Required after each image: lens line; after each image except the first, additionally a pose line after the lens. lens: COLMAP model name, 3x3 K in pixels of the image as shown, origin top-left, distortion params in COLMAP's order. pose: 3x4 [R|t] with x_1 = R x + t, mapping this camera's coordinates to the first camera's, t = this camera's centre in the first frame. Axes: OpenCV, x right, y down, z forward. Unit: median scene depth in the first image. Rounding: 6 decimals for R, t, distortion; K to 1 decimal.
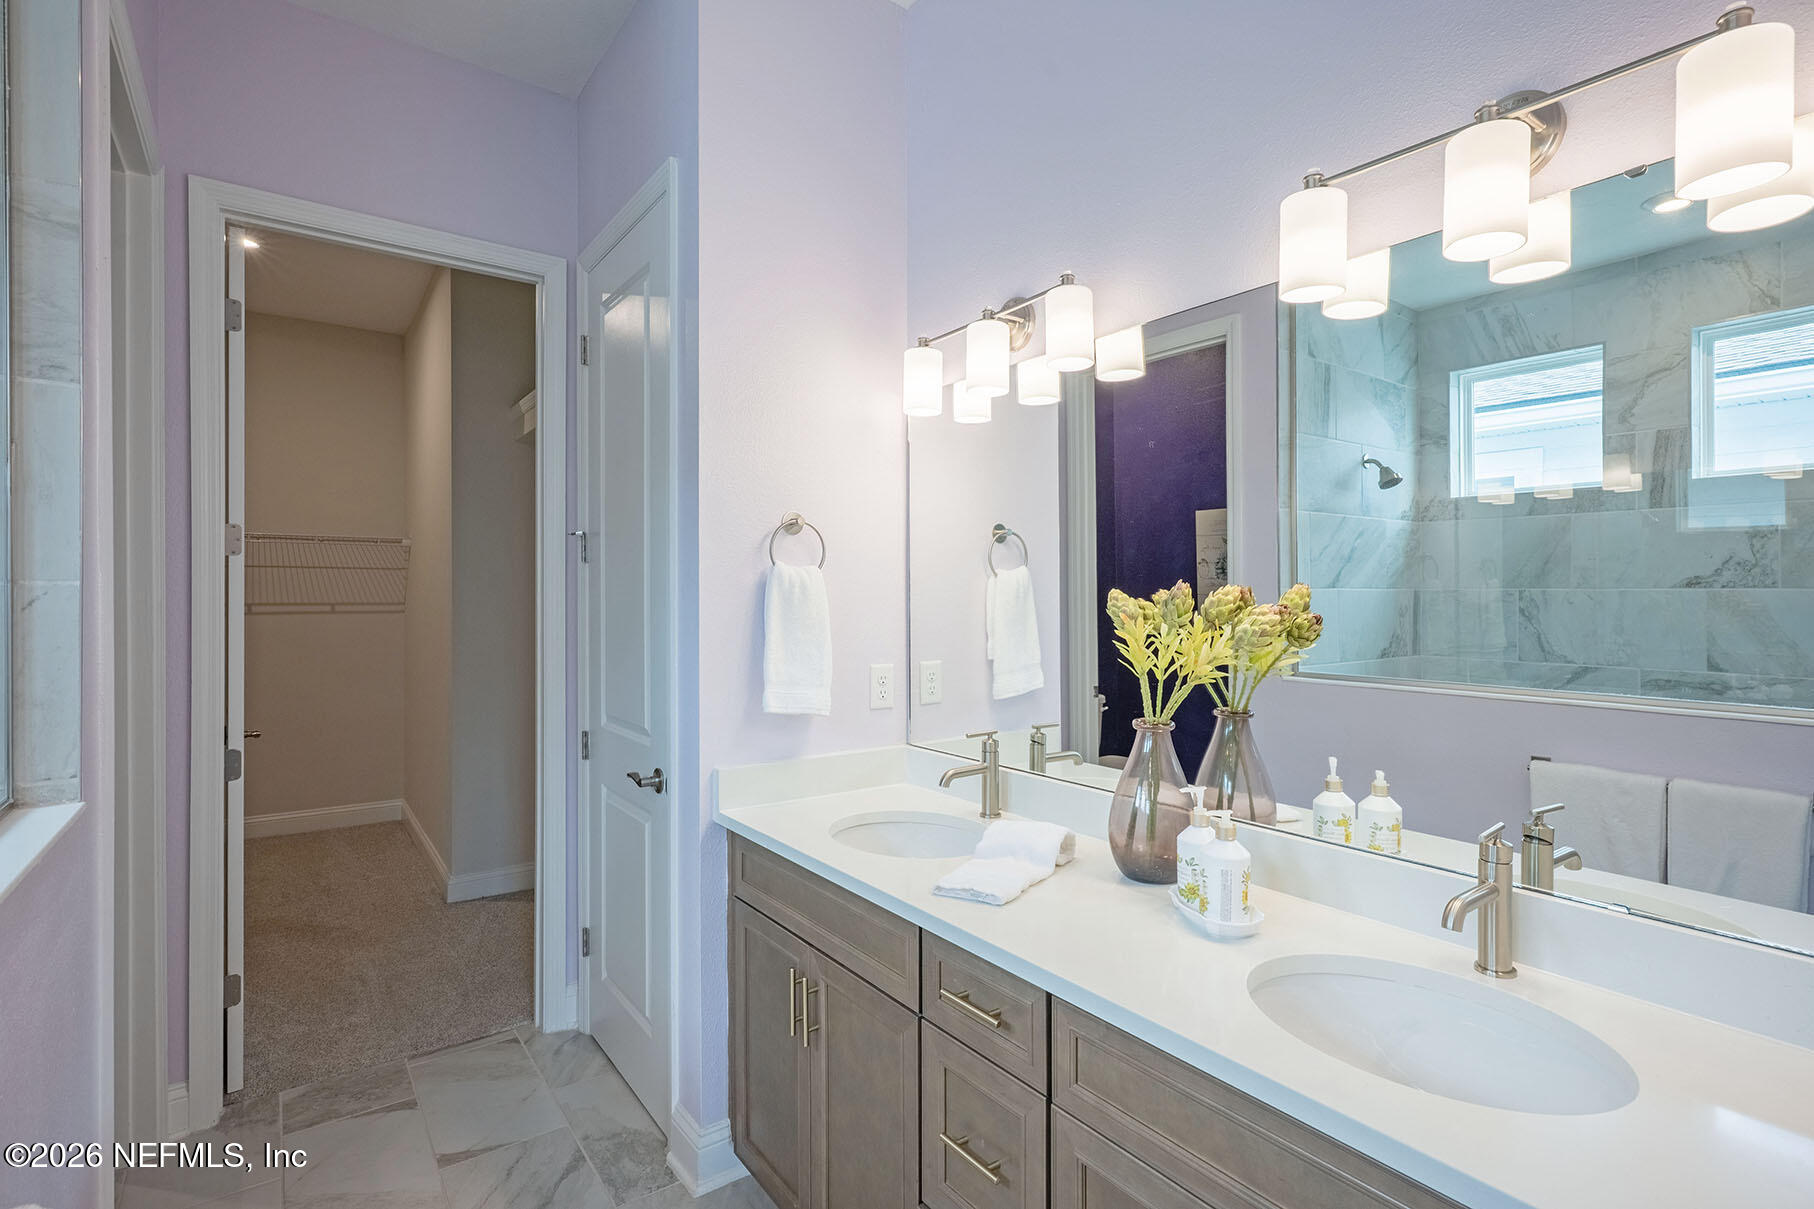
lens RADIAL K [[841.1, 0, 883.2], [0, 841.1, 590.3], [0, 0, 1]] dist [0.000527, -0.000219]
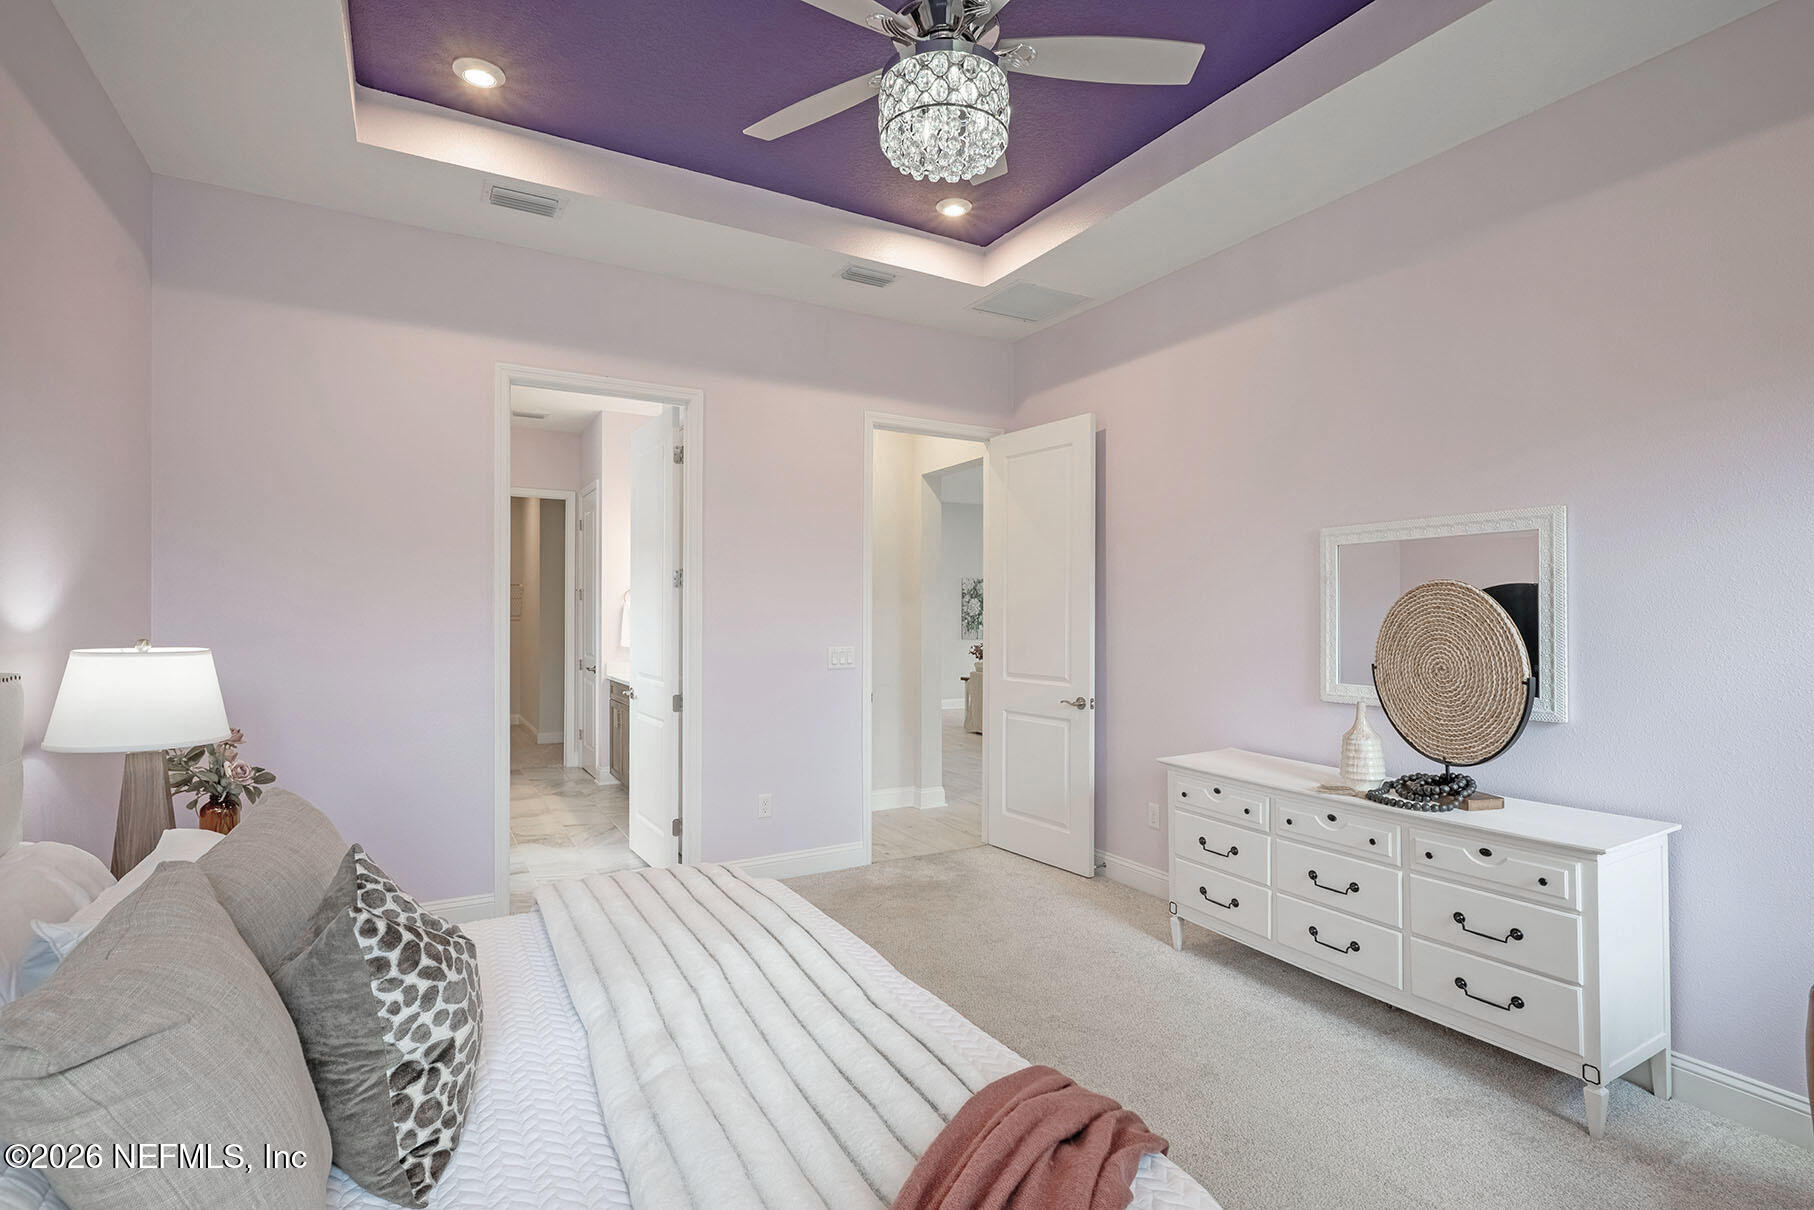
lens RADIAL K [[840.4, 0, 895.8], [0, 840.4, 612.5], [0, 0, 1]] dist [-0.000453, 0.001427]
pose [[0.994725, 0.004551, -0.102481, 1.210883], [-0.004953, 0.999981, -0.003666, 0.016452], [0.102462, 0.004154, 0.994728, -2.082612]]
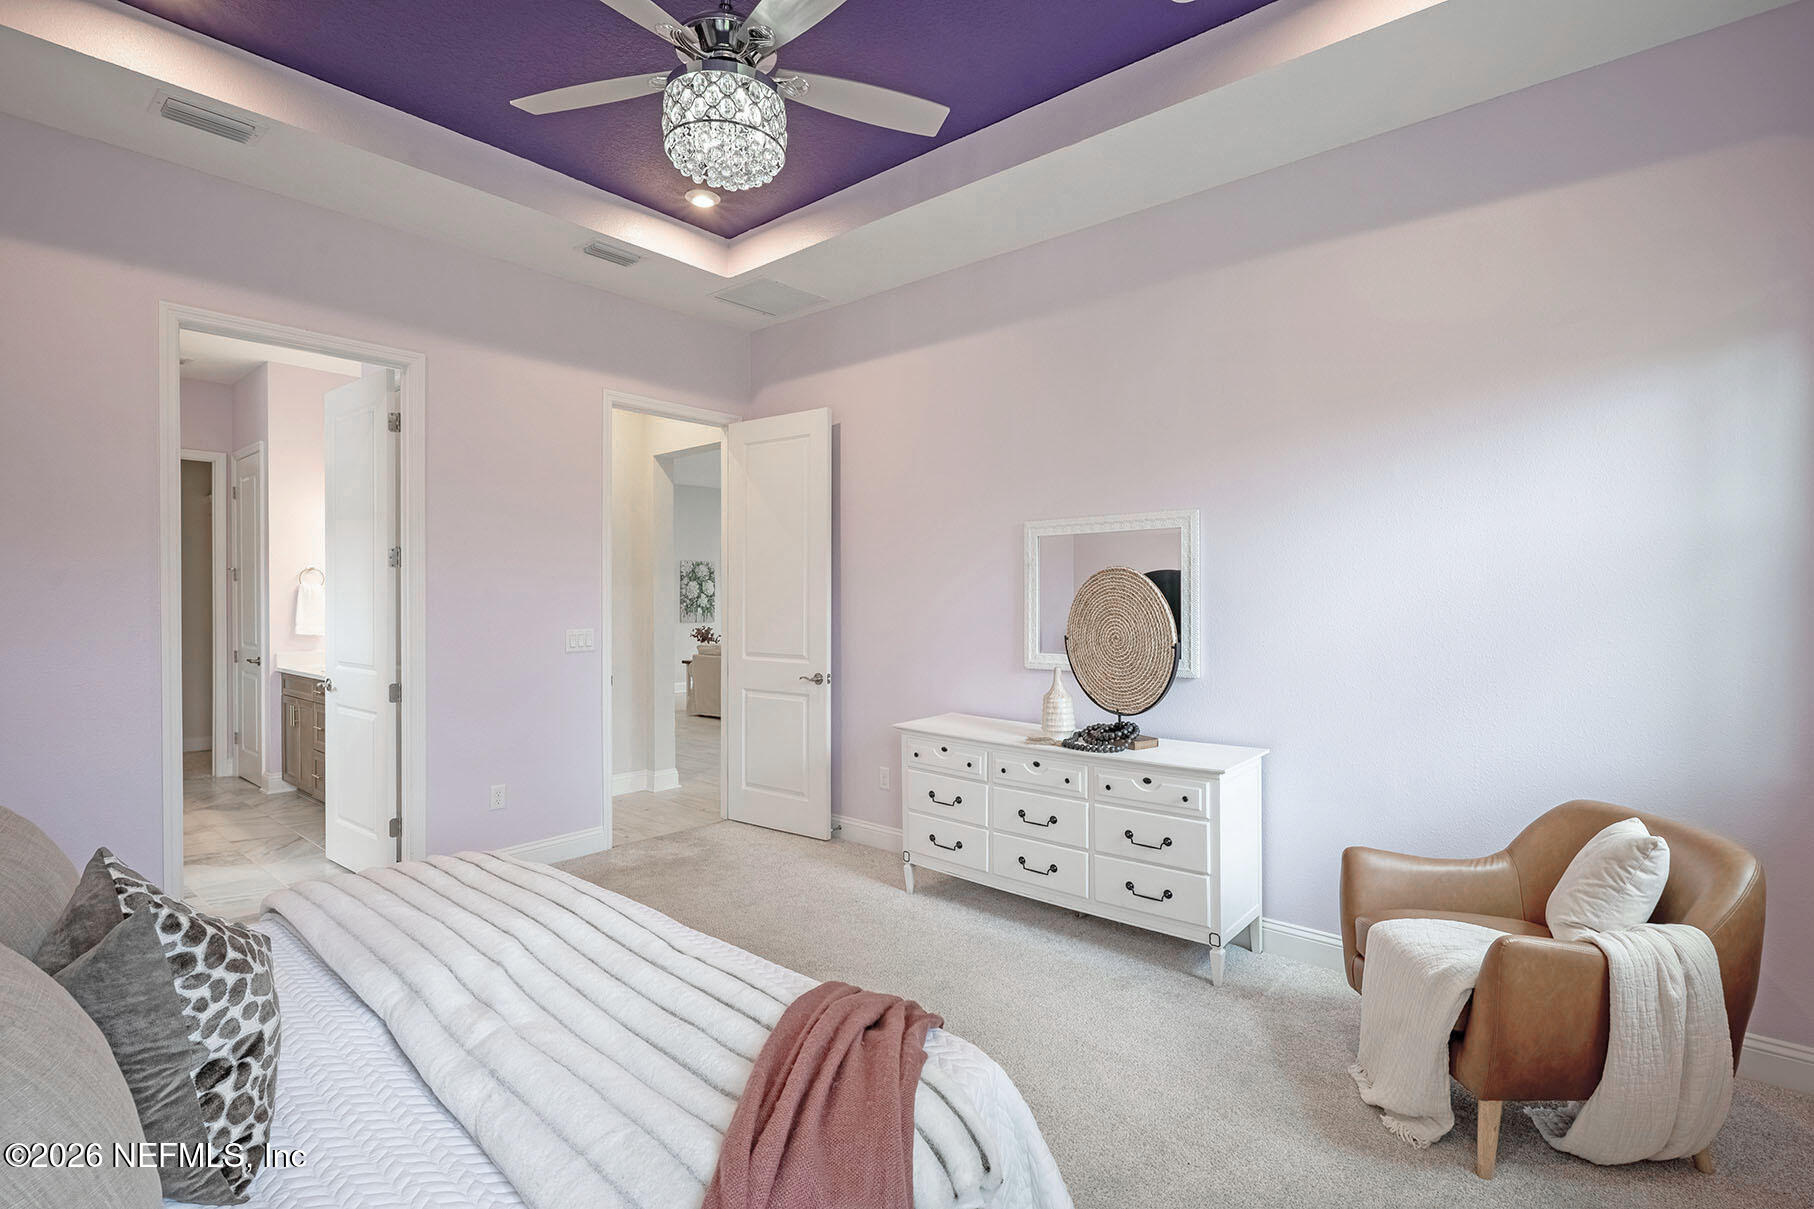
lens RADIAL K [[847.3, 0, 882.9], [0, 847.3, 607.2], [0, 0, 1]] dist [-0.001595, 0.001239]
pose [[0.974122, 0.000395, 0.226024, 1.111477], [-0.002292, 0.999964, 0.008131, 0.022301], [-0.226013, -0.008439, 0.974088, -2.190538]]
